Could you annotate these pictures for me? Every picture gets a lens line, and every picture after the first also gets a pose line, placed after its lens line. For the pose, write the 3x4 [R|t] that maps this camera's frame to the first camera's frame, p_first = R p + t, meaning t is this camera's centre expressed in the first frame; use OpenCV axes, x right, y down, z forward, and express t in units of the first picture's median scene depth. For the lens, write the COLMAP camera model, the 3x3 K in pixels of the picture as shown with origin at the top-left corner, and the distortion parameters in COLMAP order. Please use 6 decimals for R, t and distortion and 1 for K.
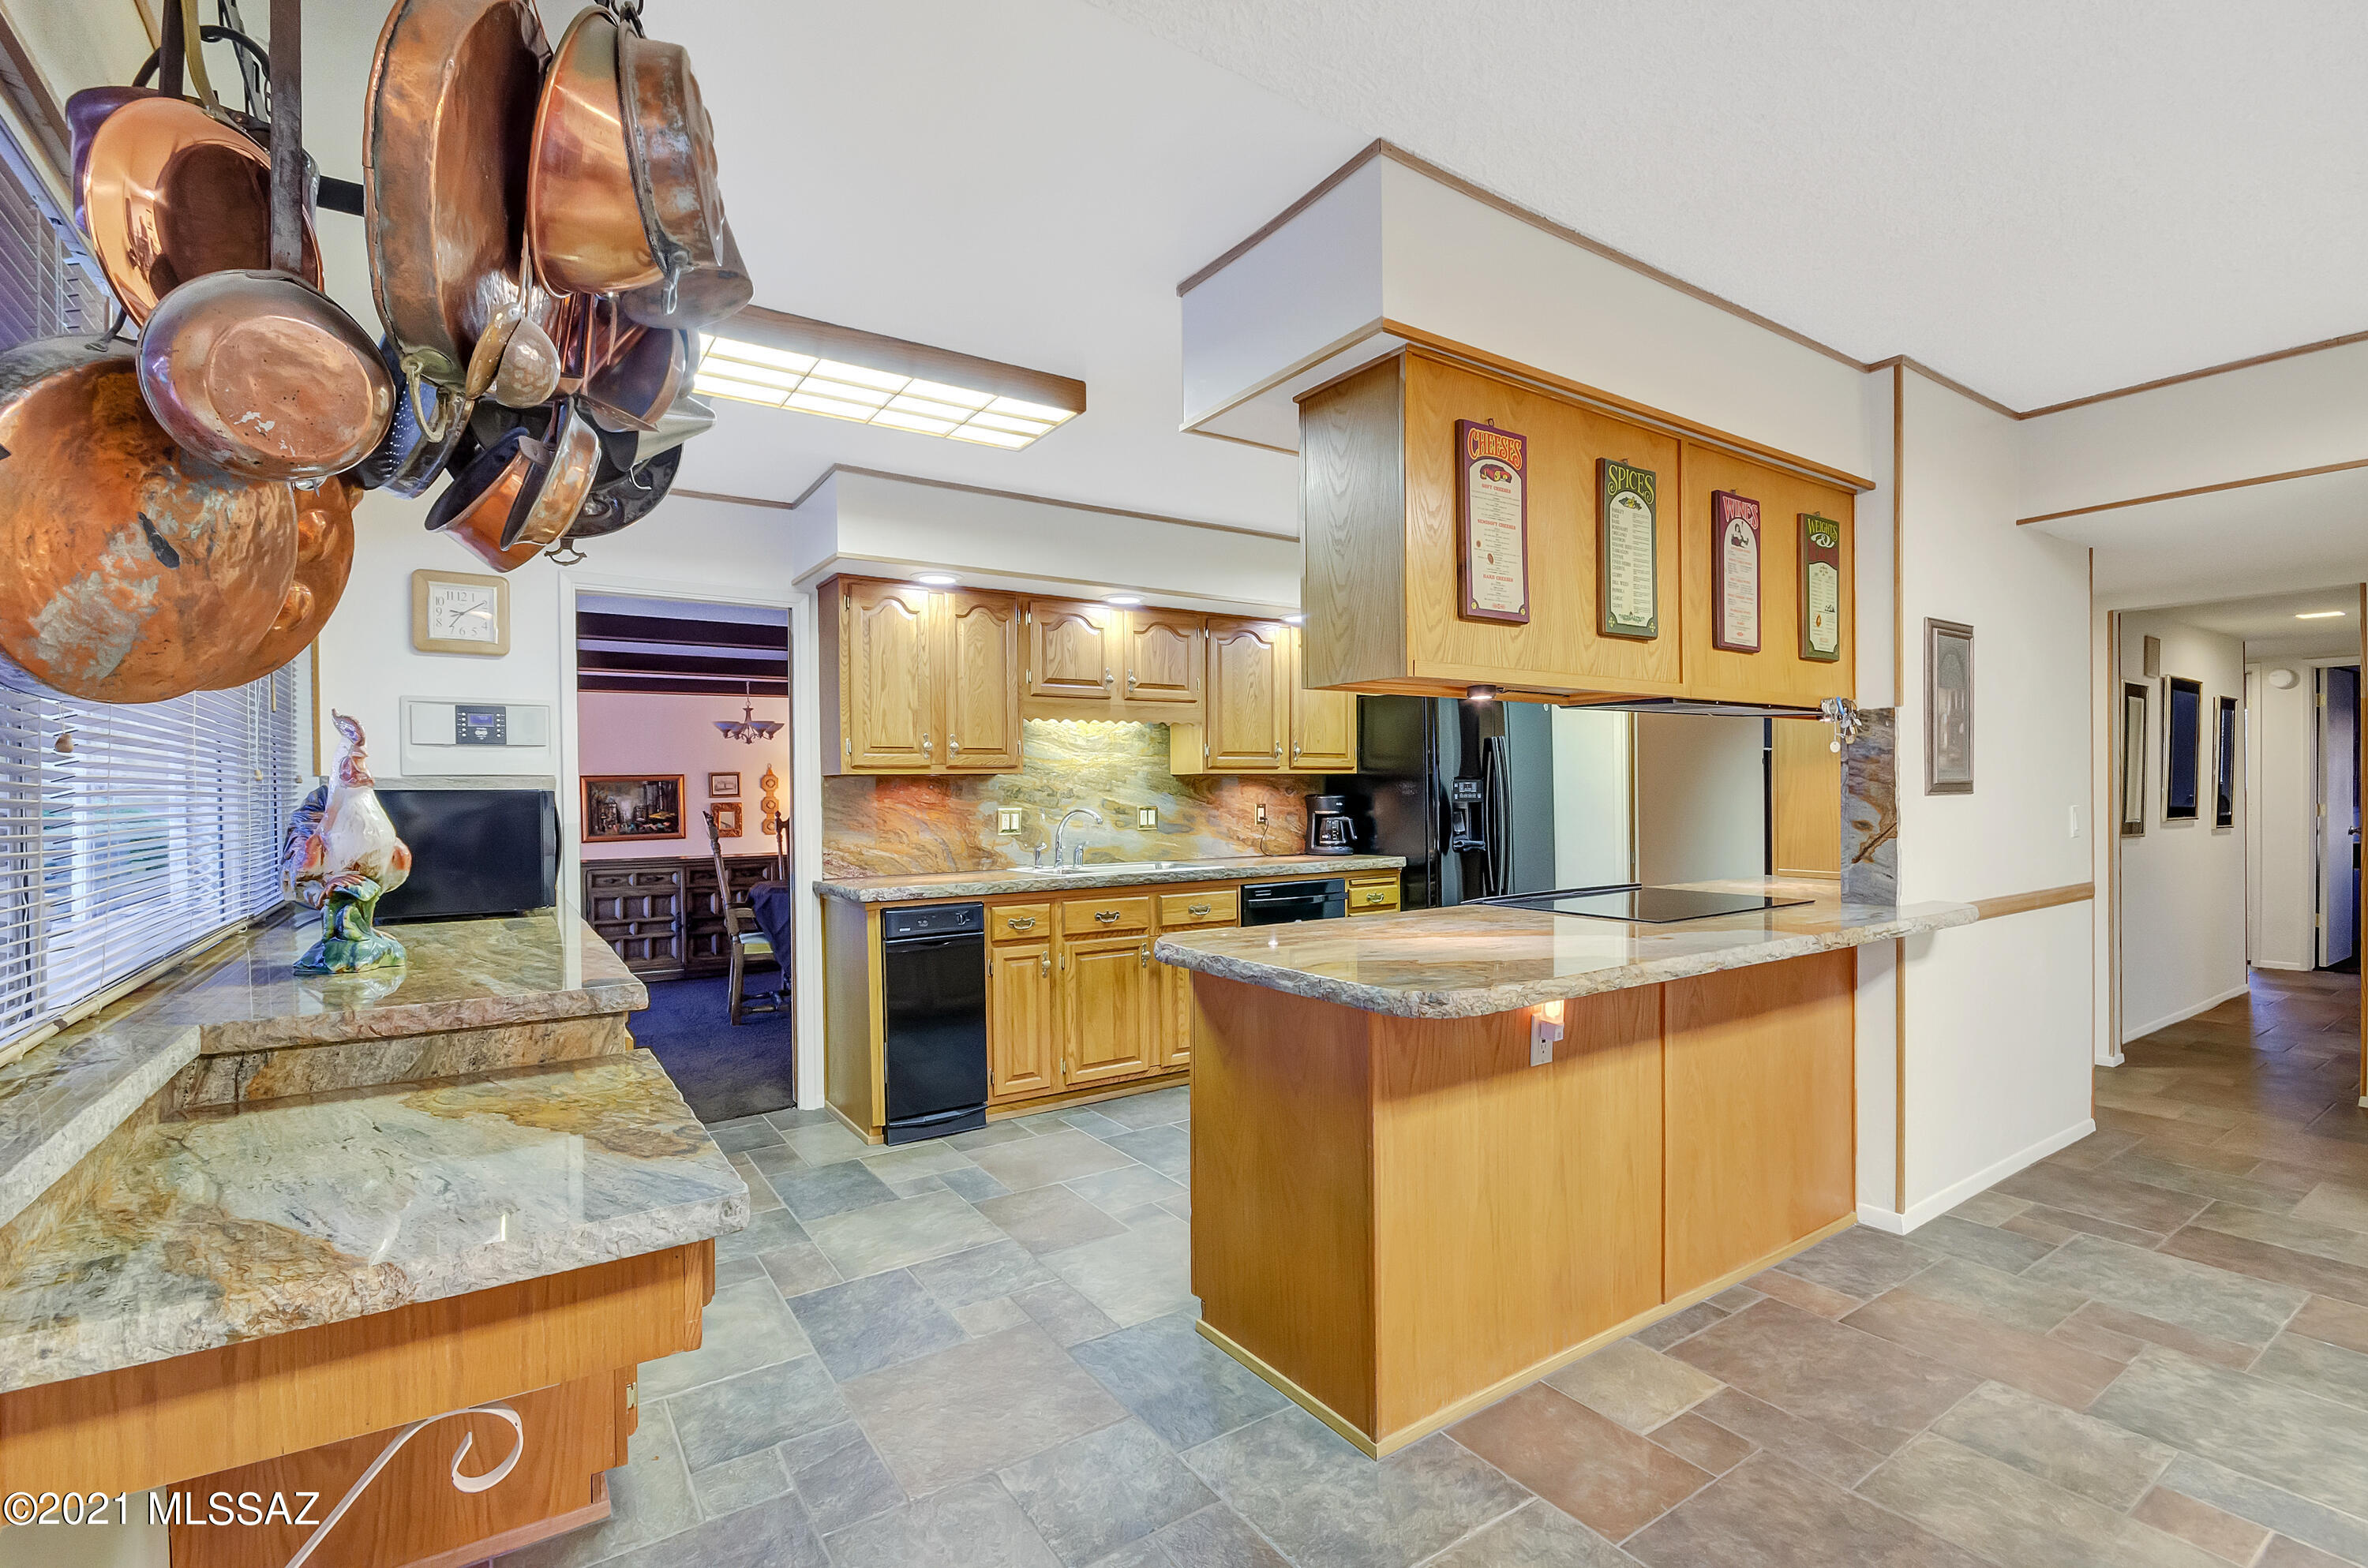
lens RADIAL K [[1078.7, 0, 1186.0], [0, 1078.7, 790.2], [0, 0, 1]] dist [0.000368, -0.000008]
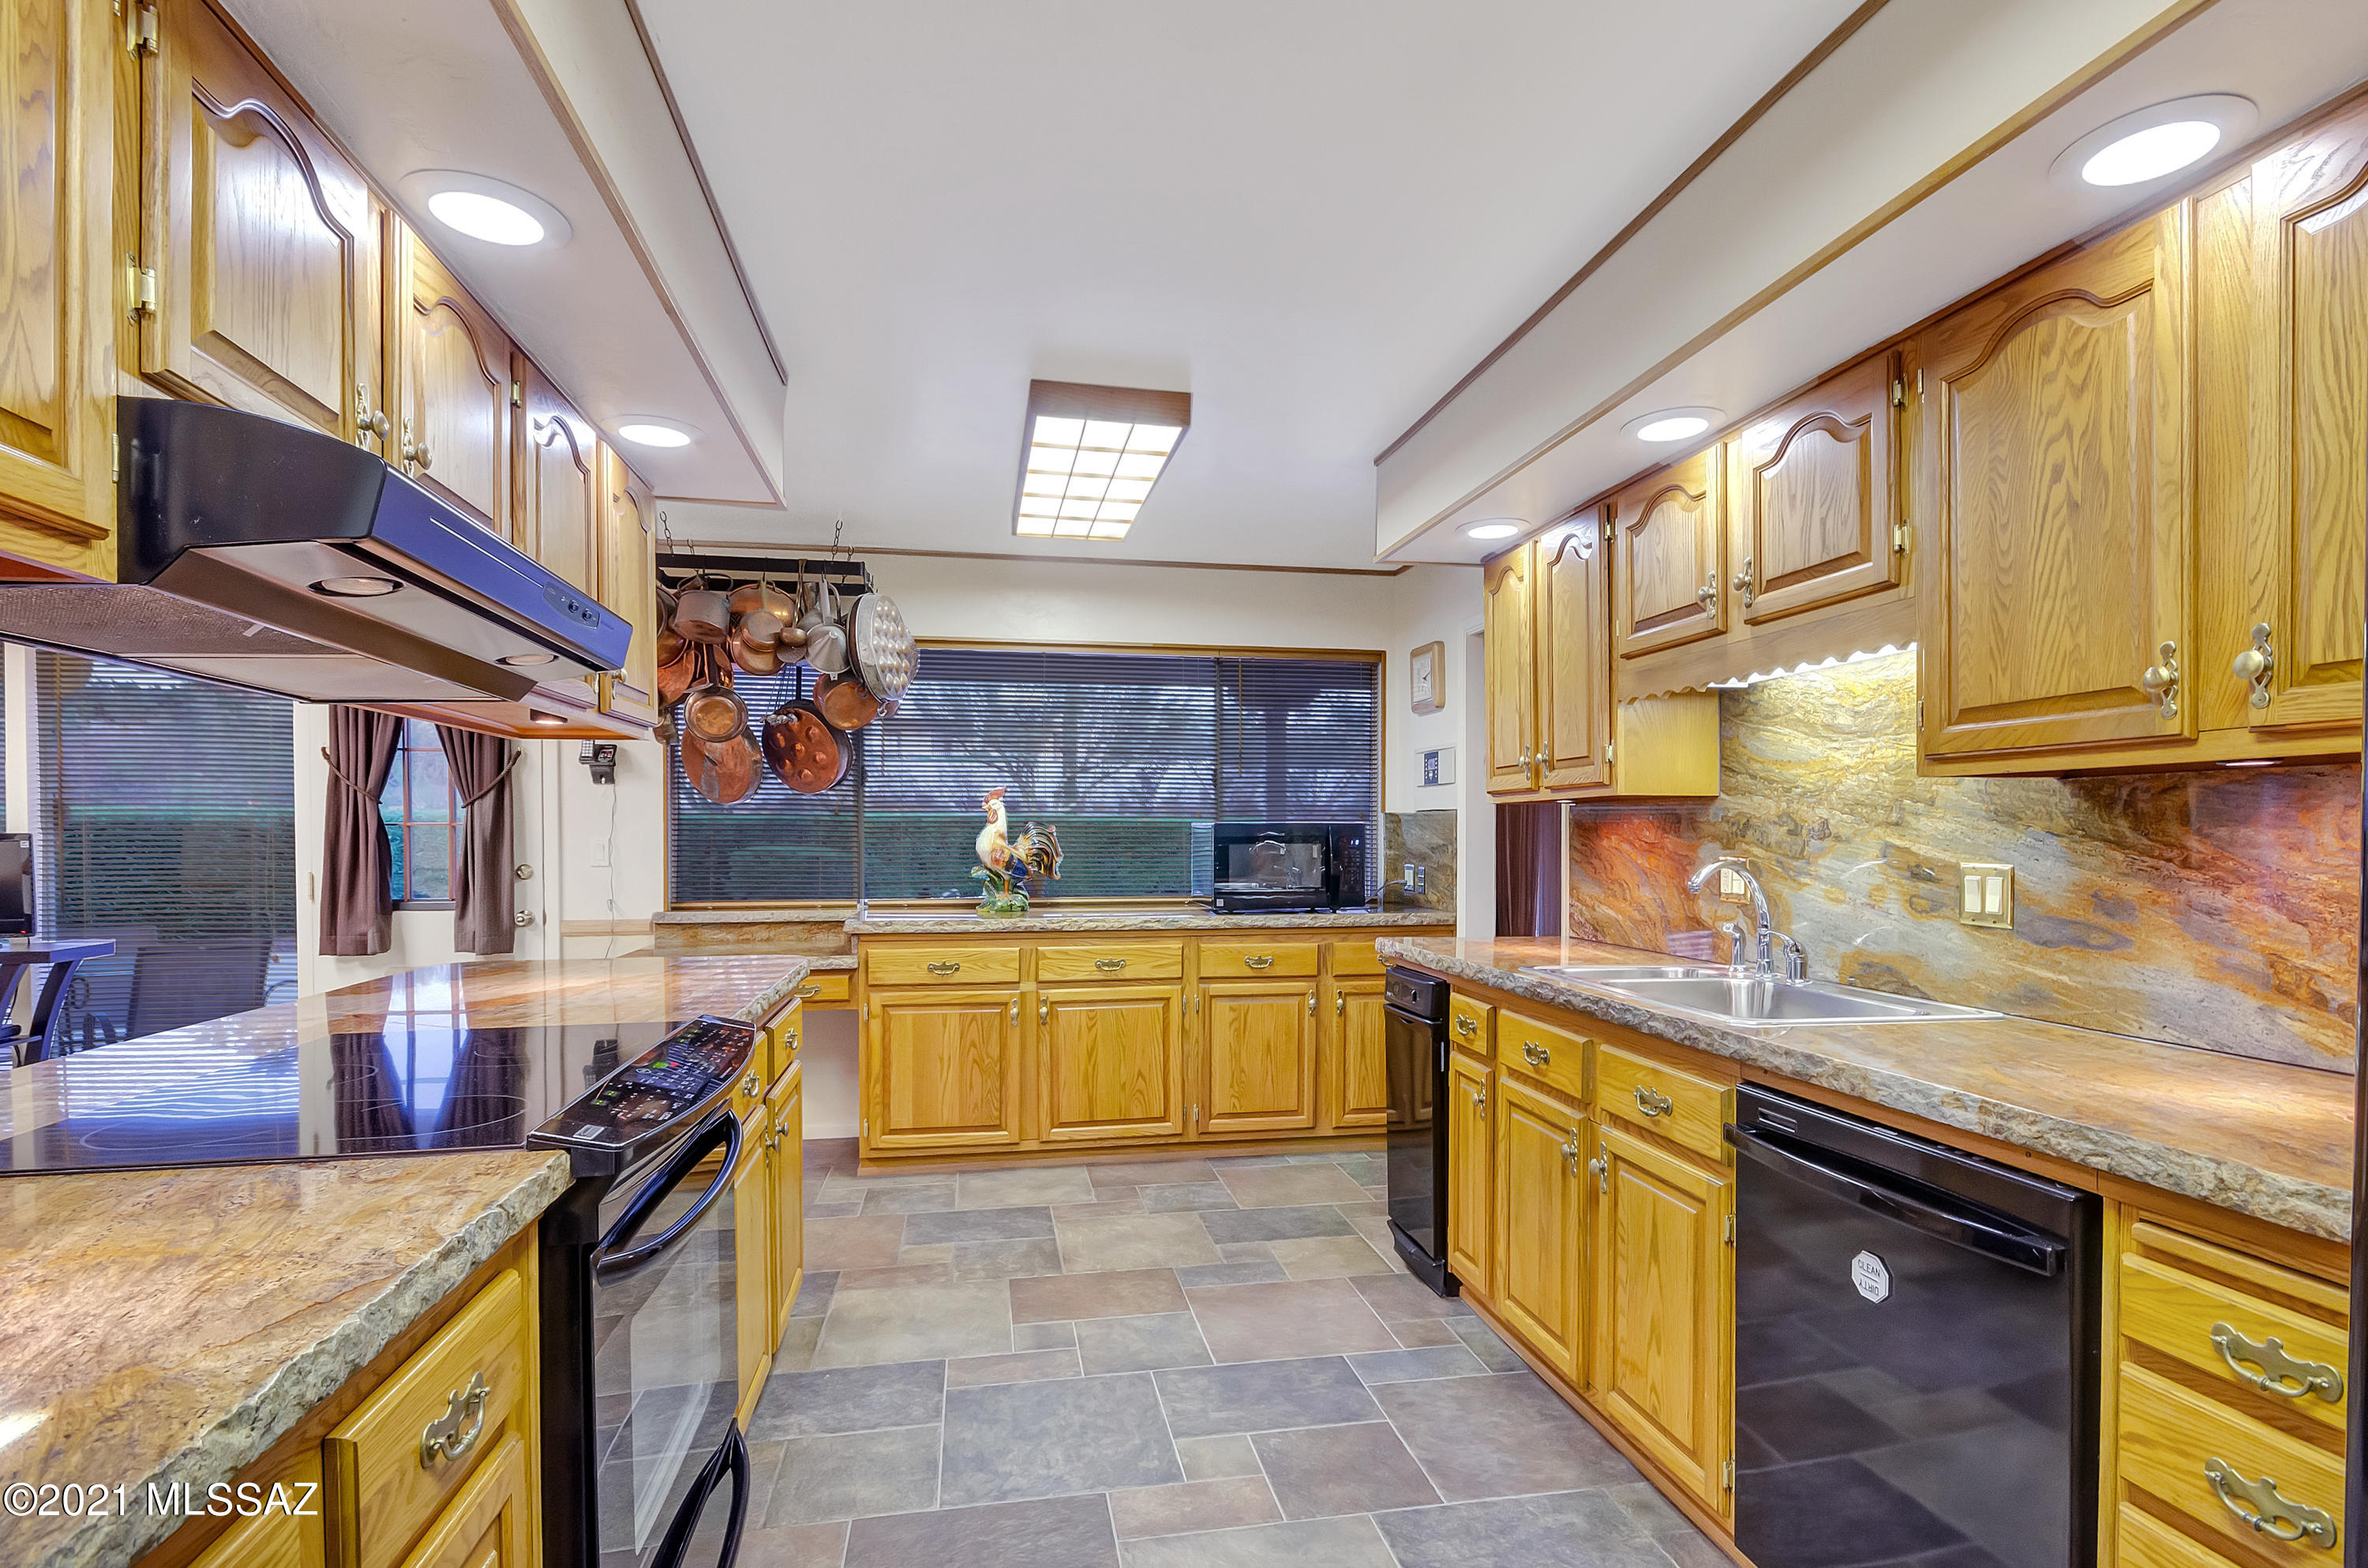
lens RADIAL K [[1146.9, 0, 1179.1], [0, 1146.9, 838.6], [0, 0, 1]] dist [-0.002054, -0.000112]
pose [[-0.402570, 0.015527, -0.915257, 0.472534], [0.005001, 0.999879, 0.014763, -0.001933], [0.915375, 0.001366, -0.402599, 0.947618]]
